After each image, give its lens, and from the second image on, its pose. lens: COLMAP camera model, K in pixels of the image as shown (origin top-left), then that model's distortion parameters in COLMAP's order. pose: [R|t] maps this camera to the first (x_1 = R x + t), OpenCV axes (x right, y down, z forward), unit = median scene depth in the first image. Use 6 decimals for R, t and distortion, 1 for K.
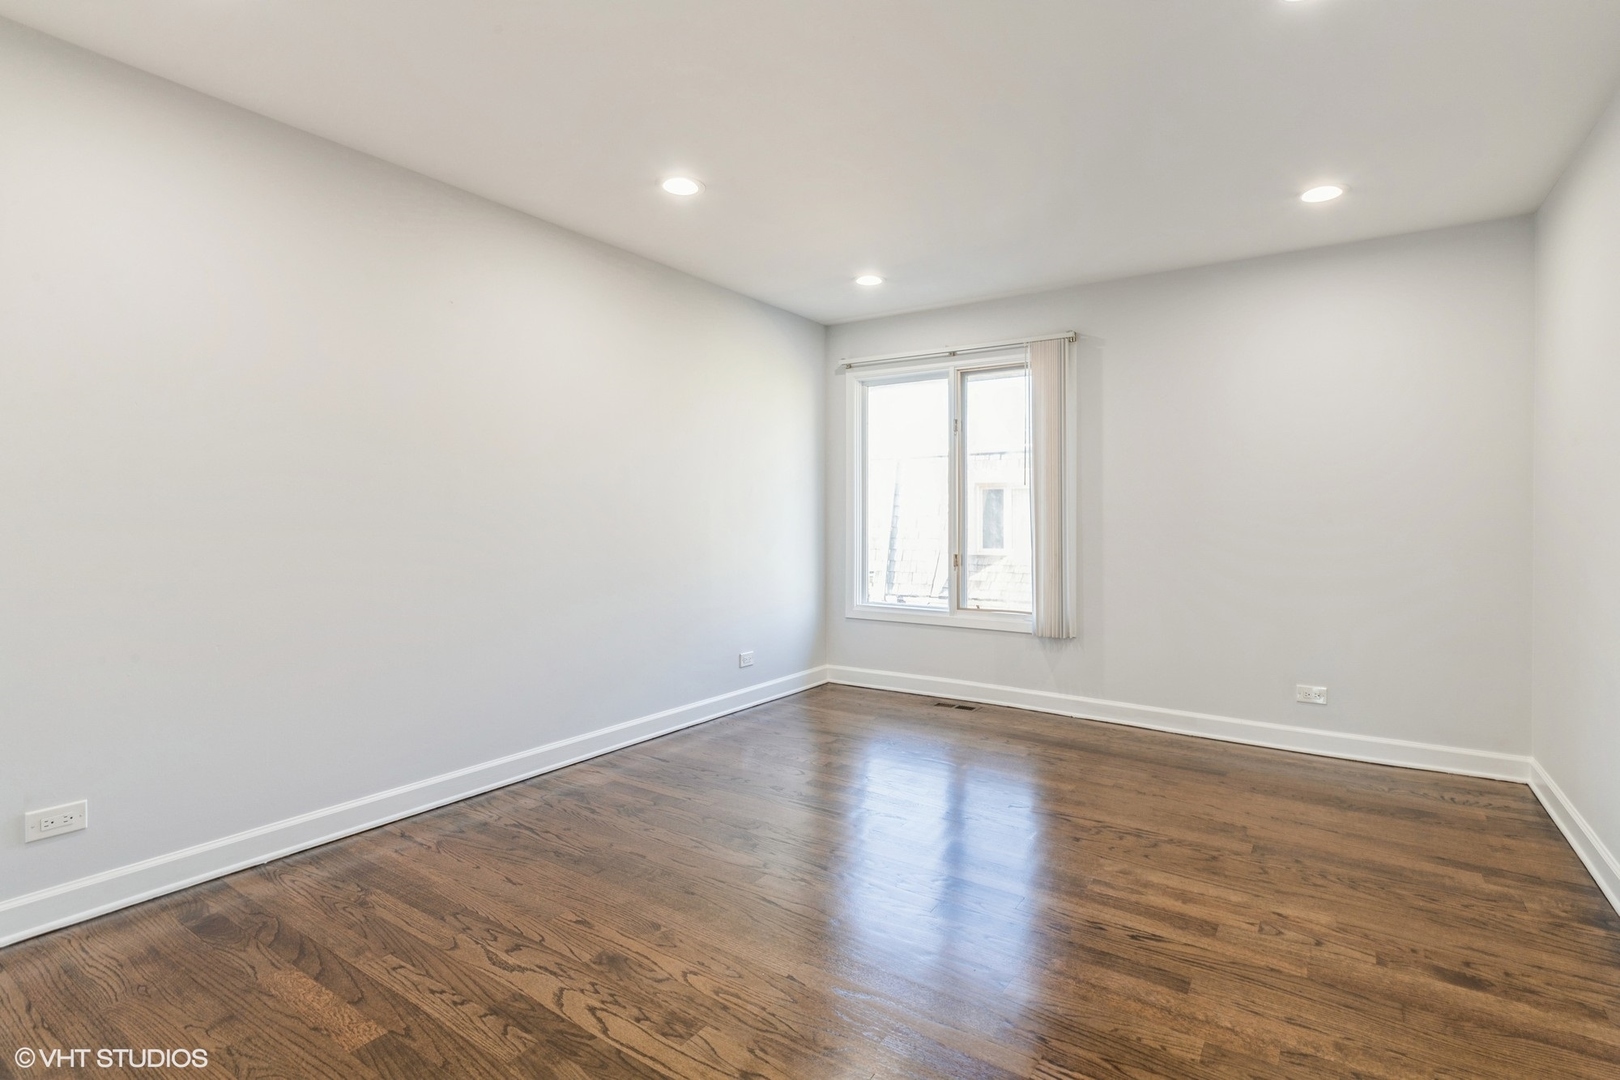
lens RADIAL K [[786.2, 0, 826.8], [0, 786.2, 537.3], [0, 0, 1]] dist [0.000925, 0.000170]
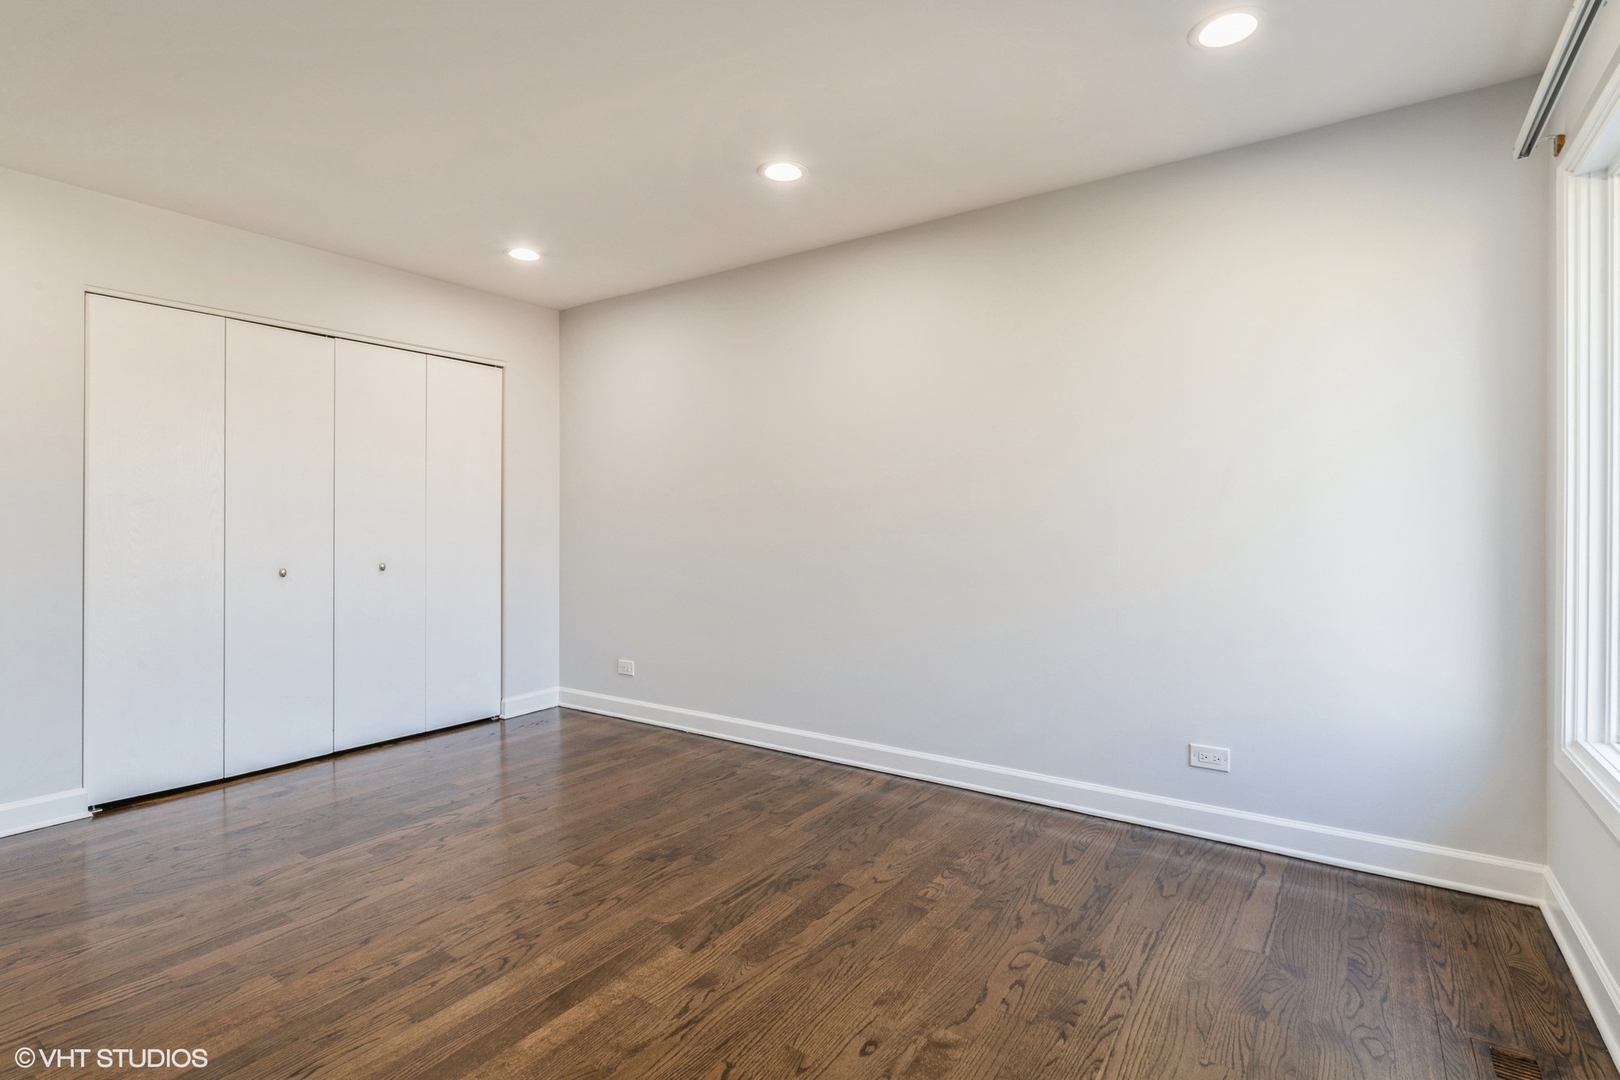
lens RADIAL K [[786.2, 0, 809.5], [0, 786.2, 540.9], [0, 0, 1]] dist [0.000925, 0.000170]
pose [[-0.029245, 0.032433, -0.999046, 0.795202], [-0.015626, 0.999337, 0.032899, -0.045740], [0.999450, 0.016573, -0.028719, 1.094150]]
